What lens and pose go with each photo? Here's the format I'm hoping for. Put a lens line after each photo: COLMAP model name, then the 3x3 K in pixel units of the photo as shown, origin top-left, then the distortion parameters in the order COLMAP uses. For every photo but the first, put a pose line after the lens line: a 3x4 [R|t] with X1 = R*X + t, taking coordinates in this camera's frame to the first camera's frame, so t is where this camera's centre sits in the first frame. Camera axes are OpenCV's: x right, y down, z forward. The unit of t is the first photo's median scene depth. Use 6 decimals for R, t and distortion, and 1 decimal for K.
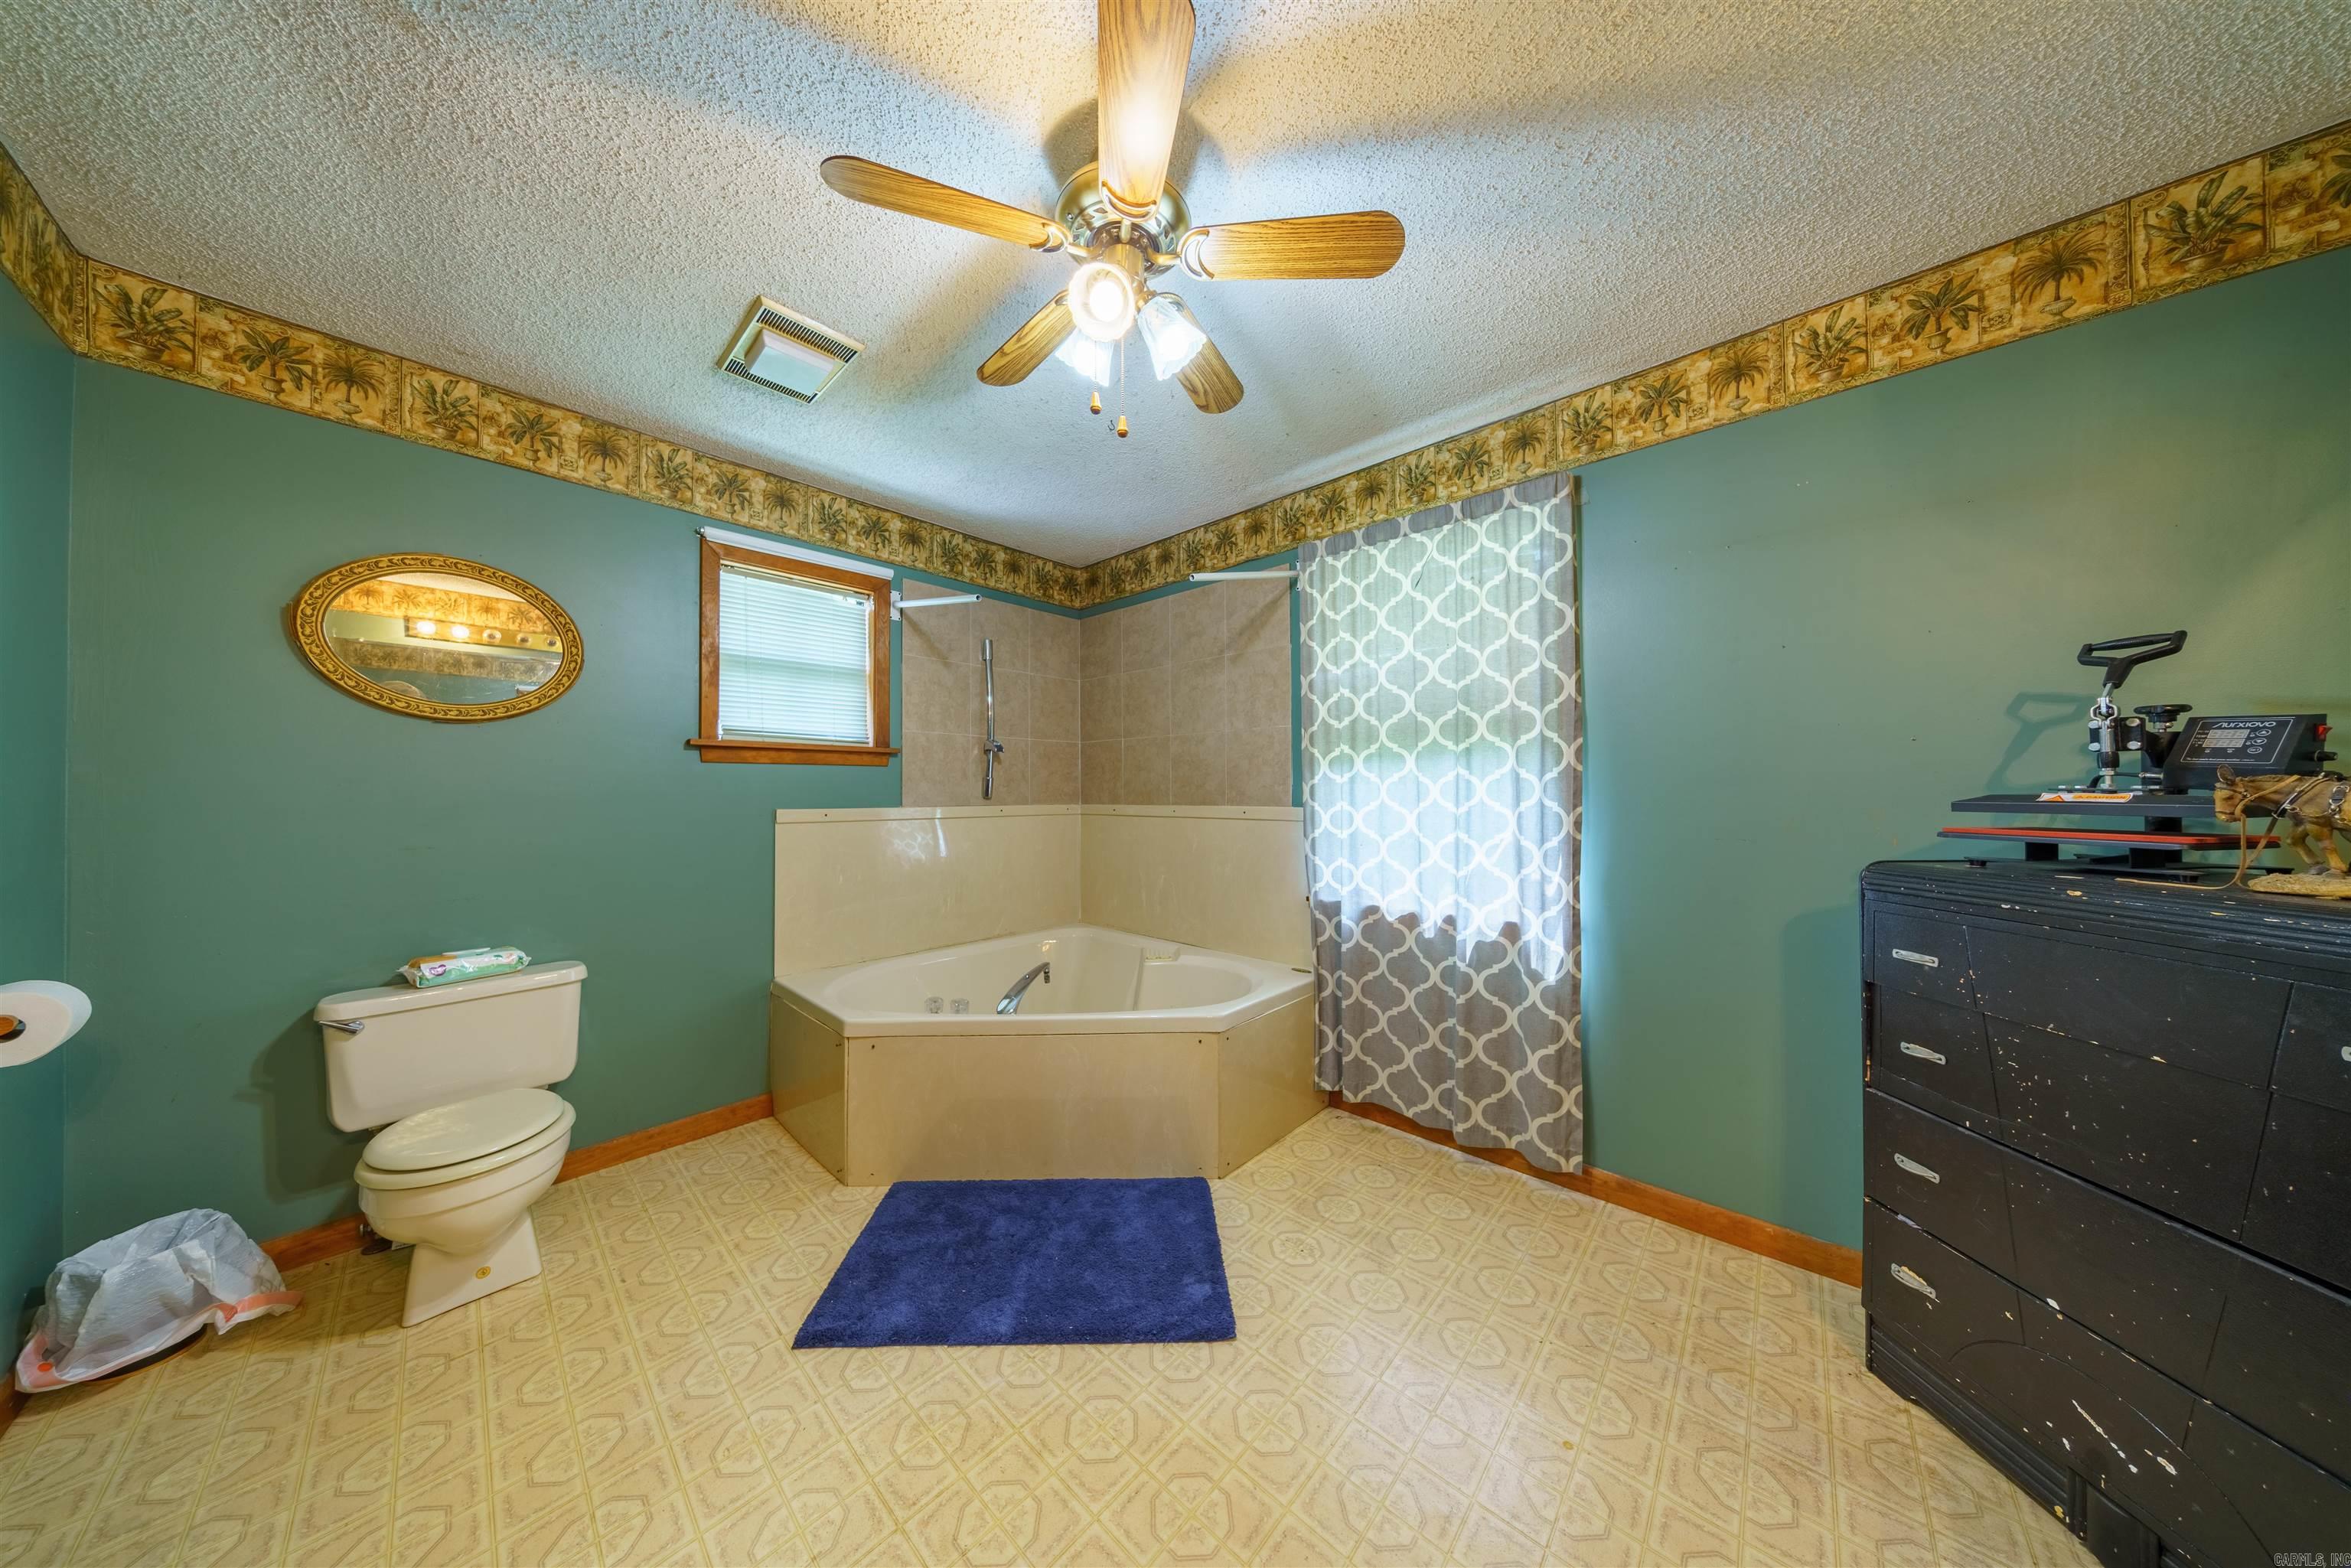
lens RADIAL K [[673.7, 0, 1174.0], [0, 673.7, 789.1], [0, 0, 1]] dist [0.001120, 0.000155]
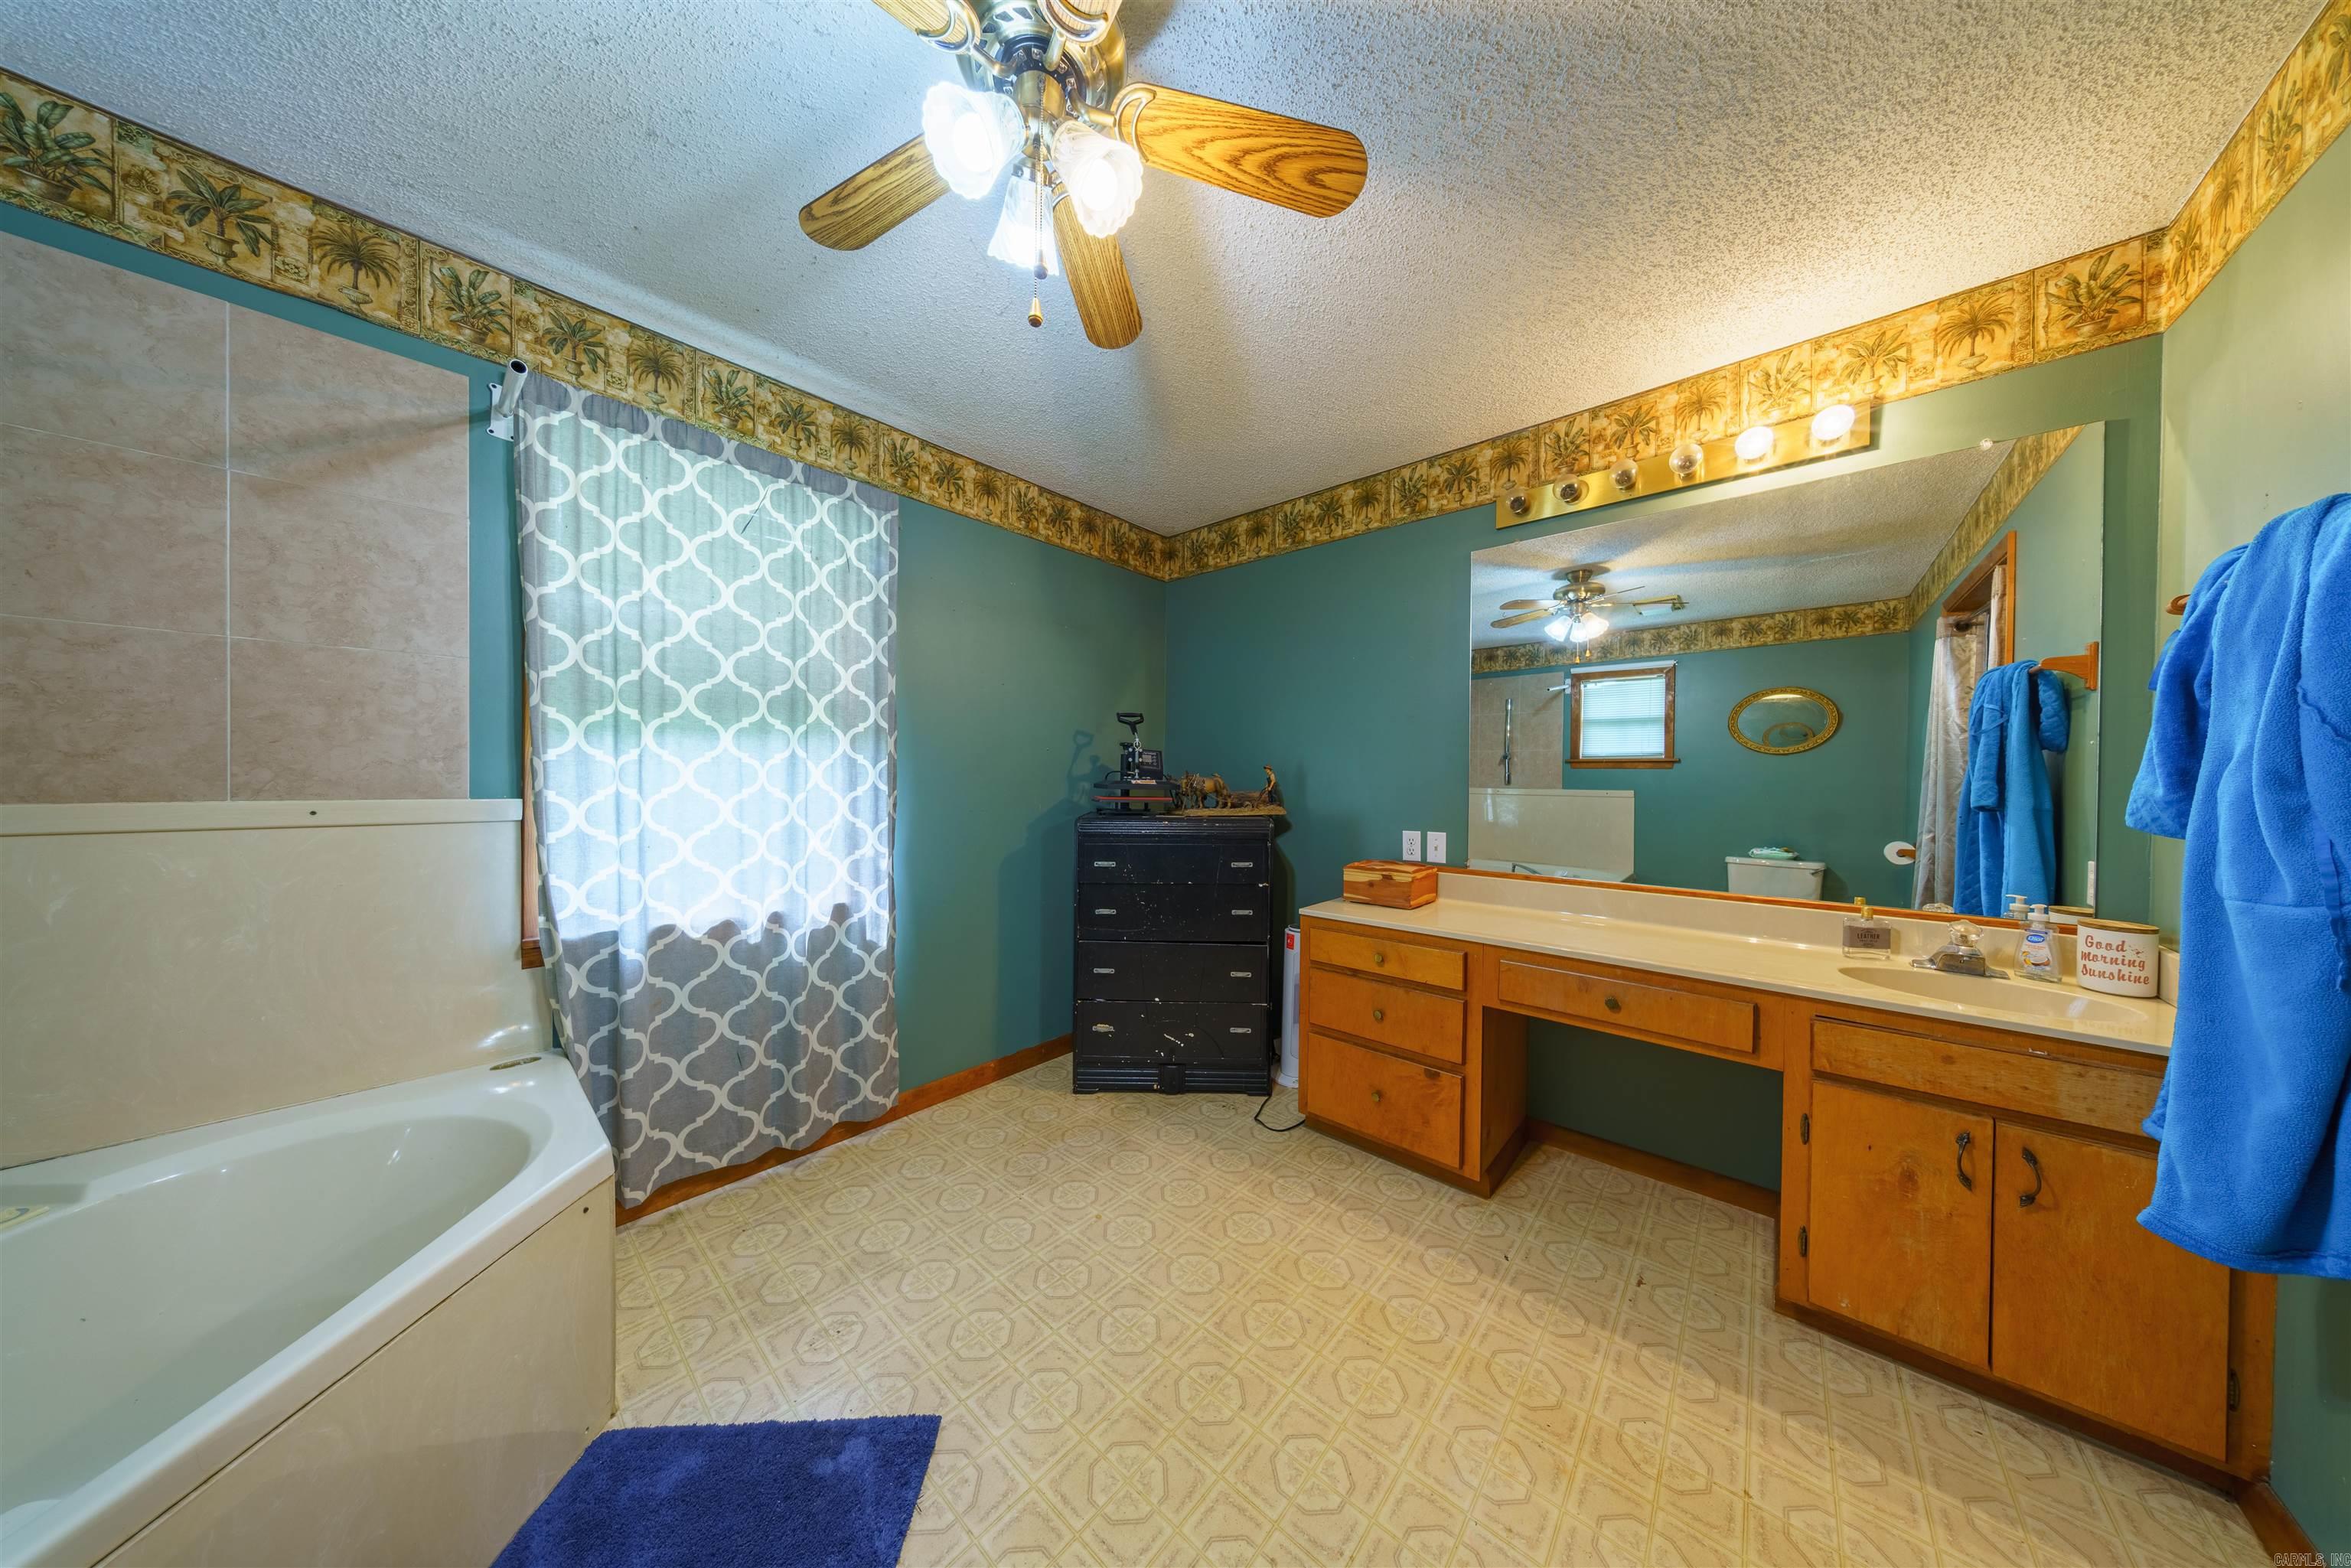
lens RADIAL K [[673.7, 0, 1173.3], [0, 673.7, 782.9], [0, 0, 1]] dist [0.001120, 0.000155]
pose [[-0.005538, -0.007727, 0.999955, -0.525080], [-0.017005, 0.999826, 0.007632, -0.002747], [-0.999840, -0.016962, -0.005668, 0.499516]]
